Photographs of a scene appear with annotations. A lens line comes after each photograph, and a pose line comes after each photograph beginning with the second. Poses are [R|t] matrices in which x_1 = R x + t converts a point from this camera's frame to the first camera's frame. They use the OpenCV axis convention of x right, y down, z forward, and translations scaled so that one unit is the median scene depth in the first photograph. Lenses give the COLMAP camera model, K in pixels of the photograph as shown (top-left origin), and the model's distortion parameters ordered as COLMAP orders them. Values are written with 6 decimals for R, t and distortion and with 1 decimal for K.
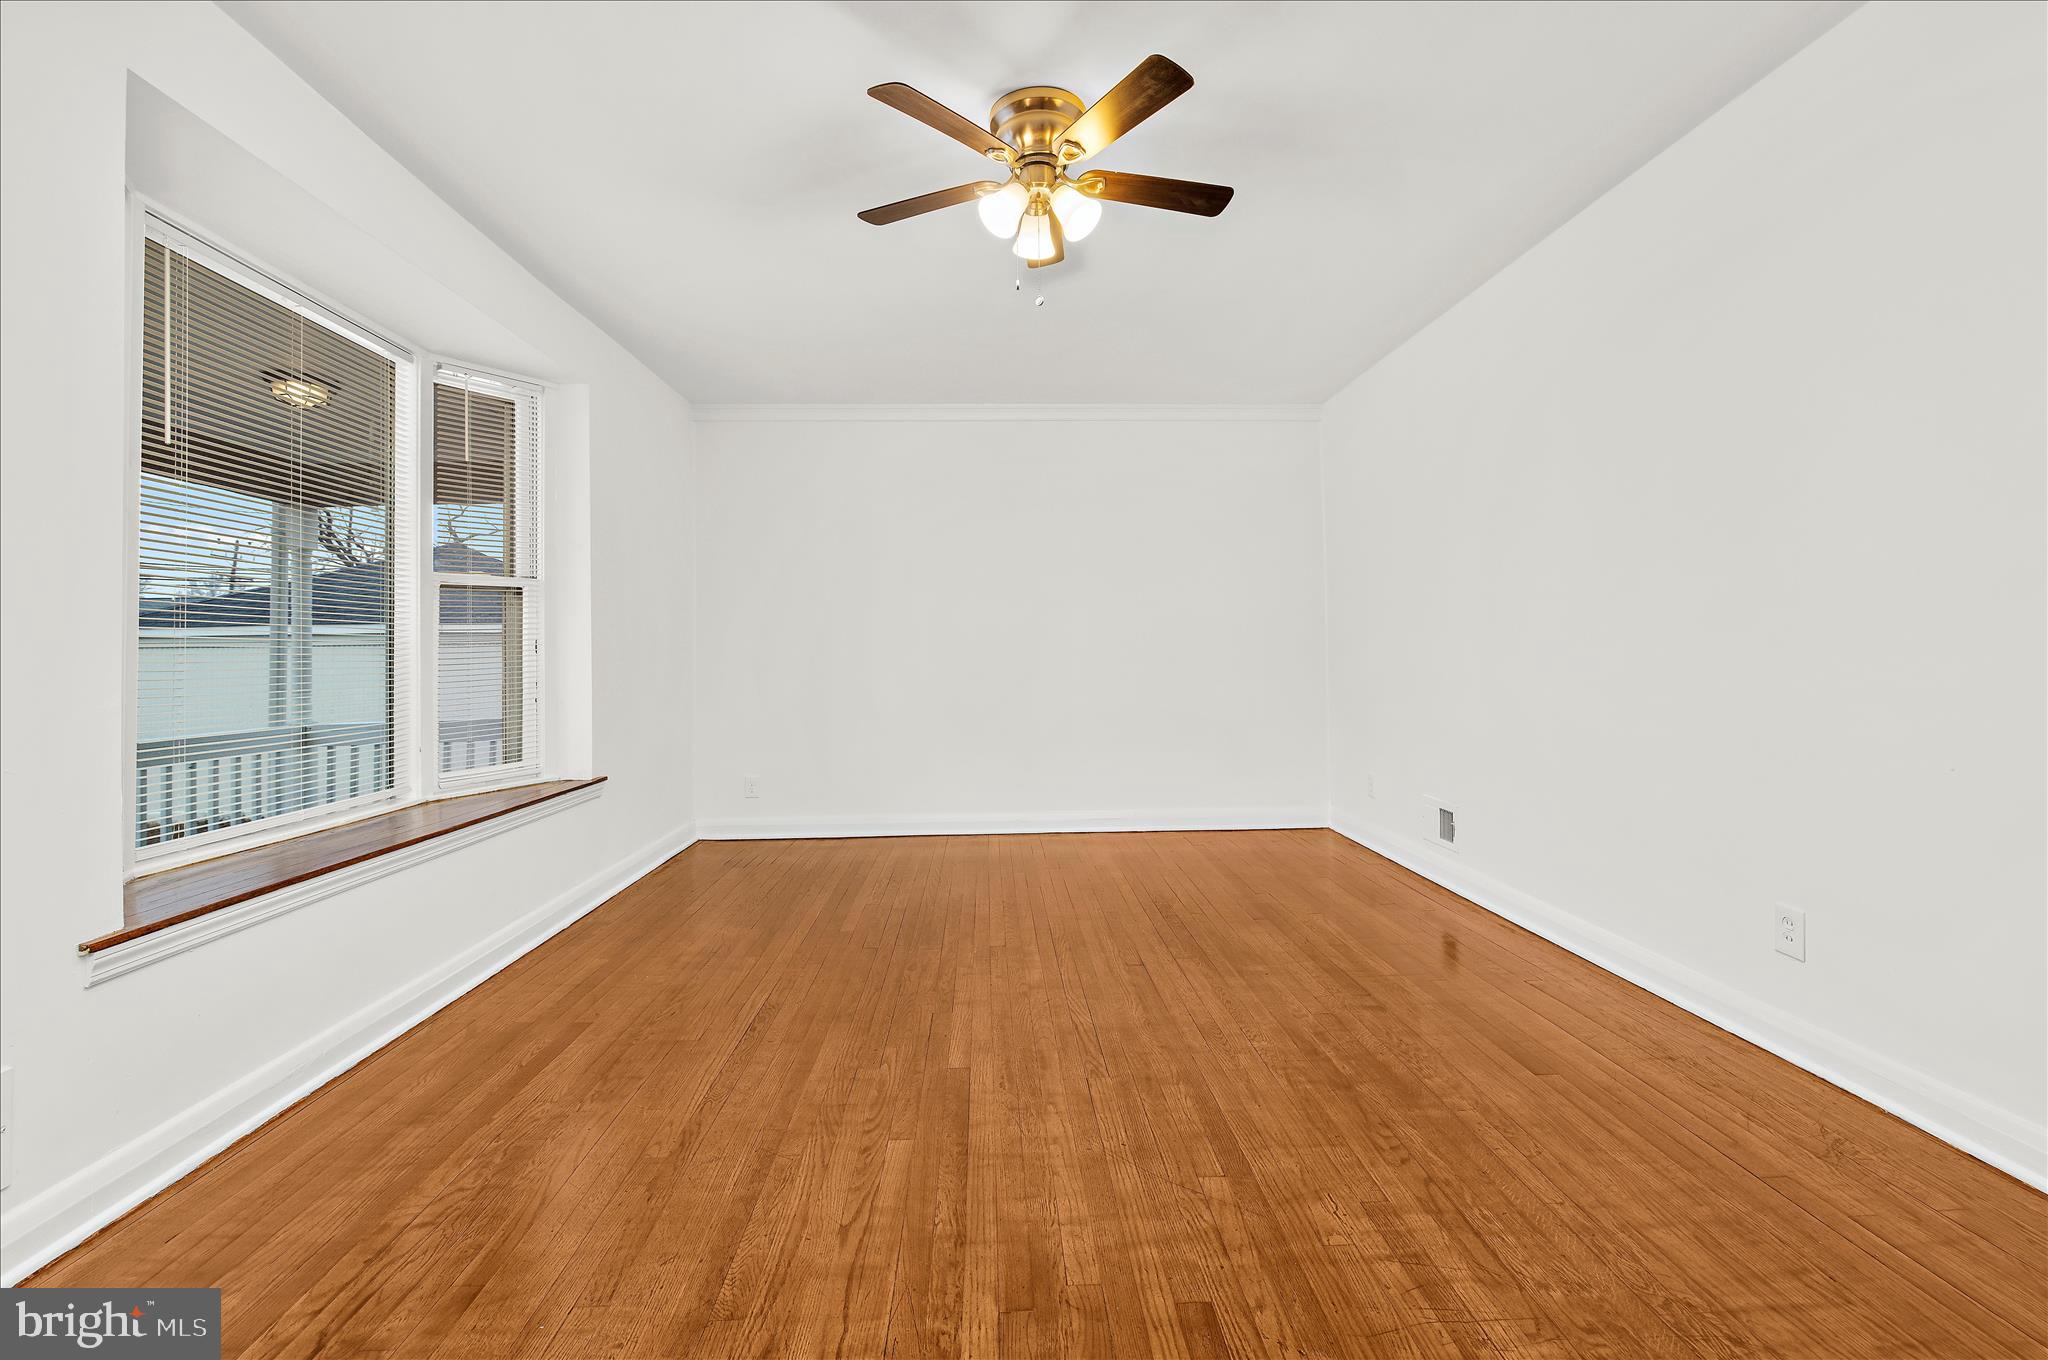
lens RADIAL K [[871.7, 0, 1026.4], [0, 871.7, 650.5], [0, 0, 1]] dist [-0.000439, 0.000311]
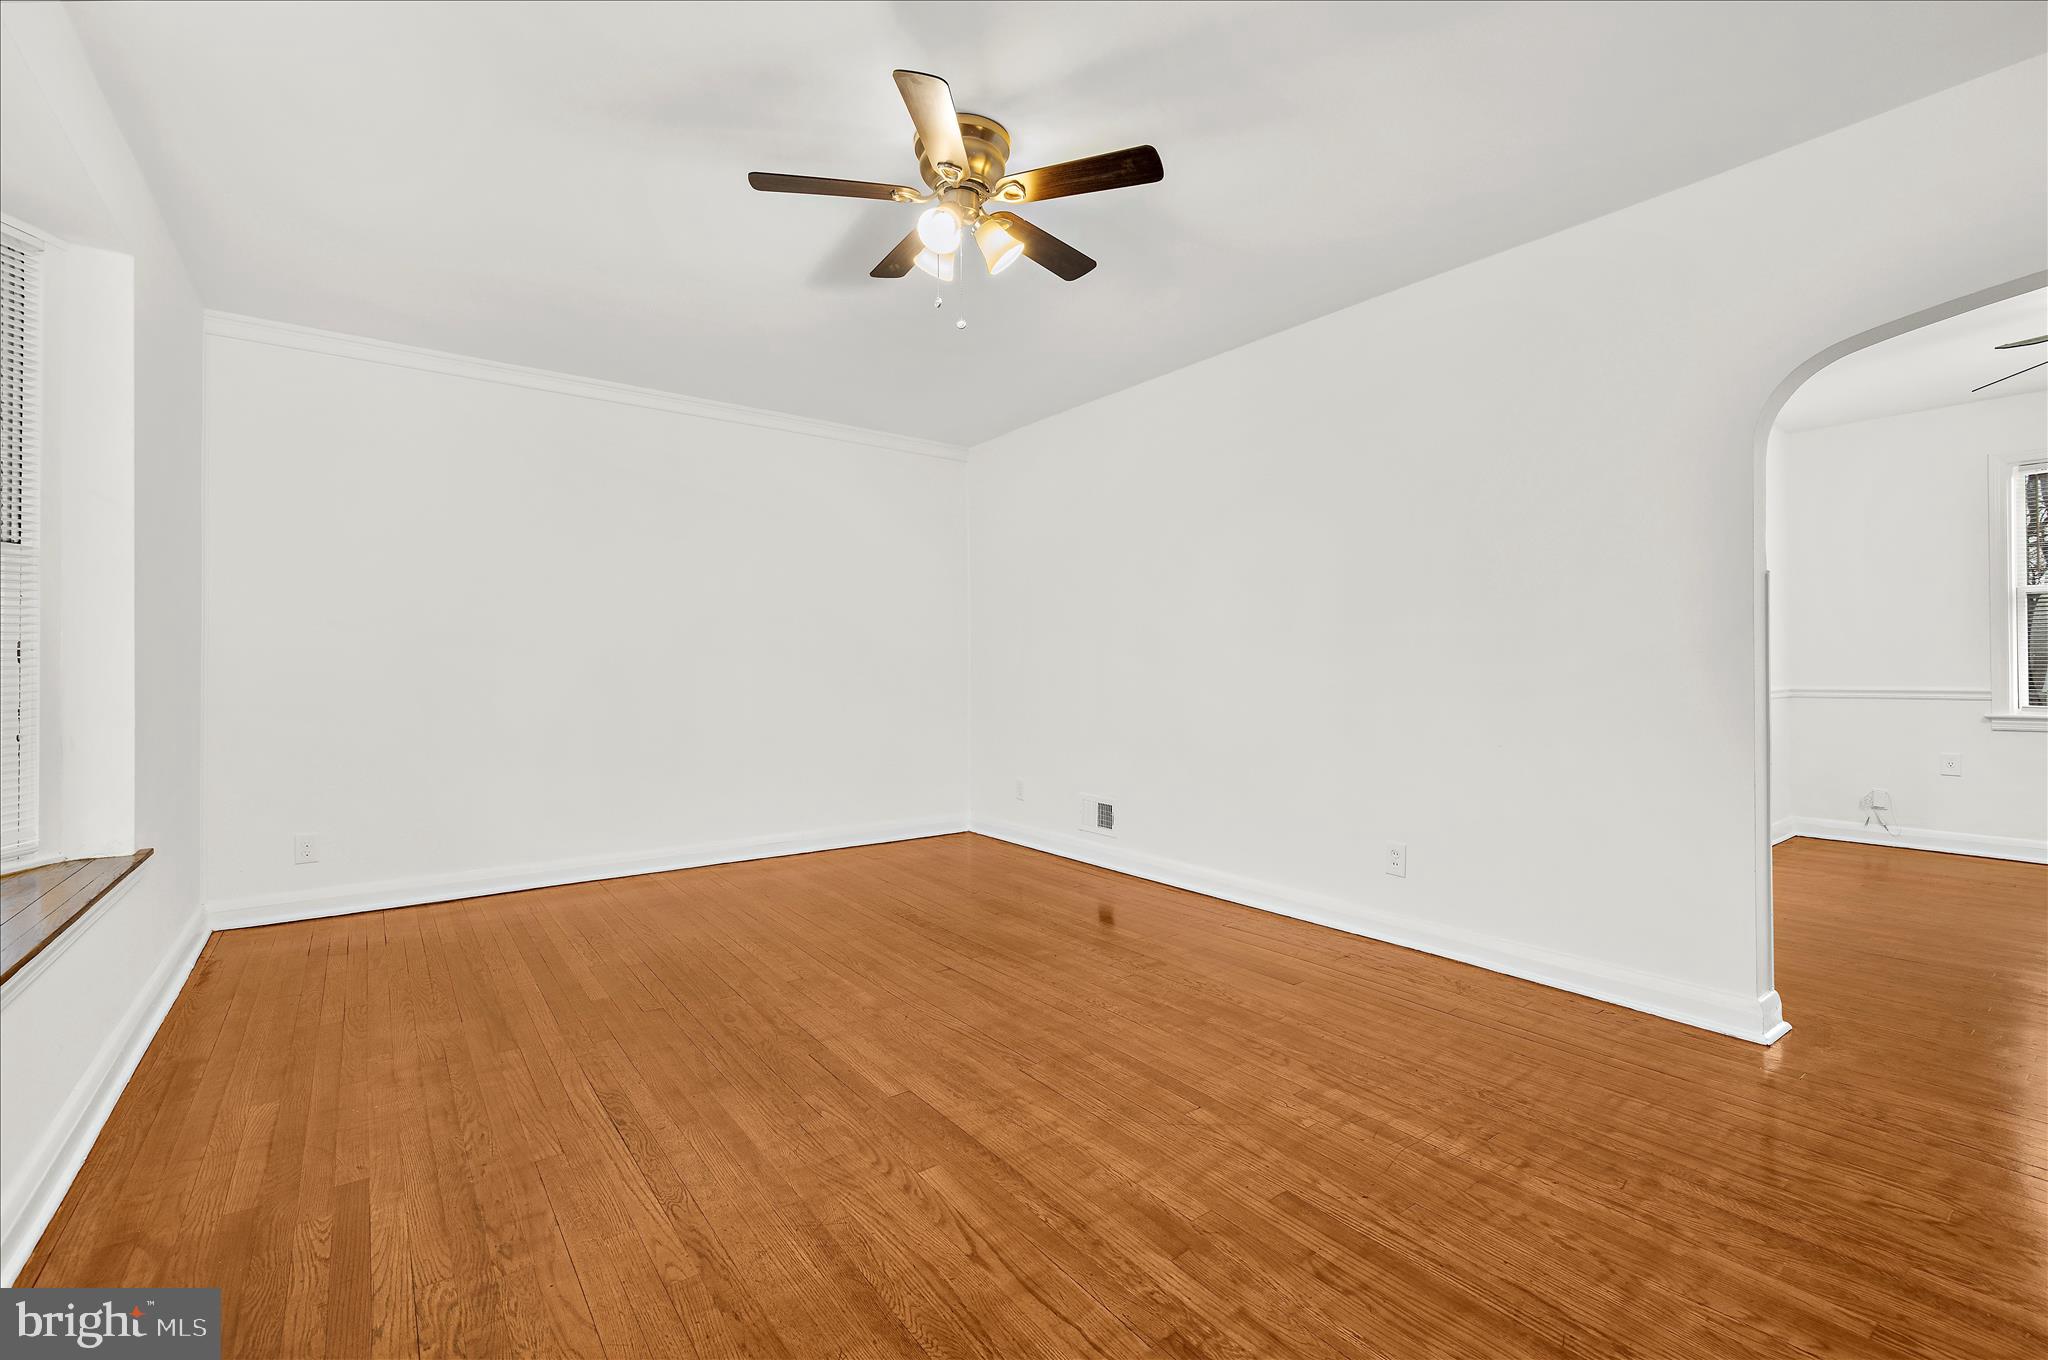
lens RADIAL K [[868.5, 0, 1015.2], [0, 868.5, 680.9], [0, 0, 1]] dist [-0.001024, 0.000043]
pose [[0.825960, 0.003628, 0.563717, -0.586174], [-0.009651, 0.999924, 0.007705, 0.007539], [-0.563646, -0.011804, 0.825932, 0.143729]]
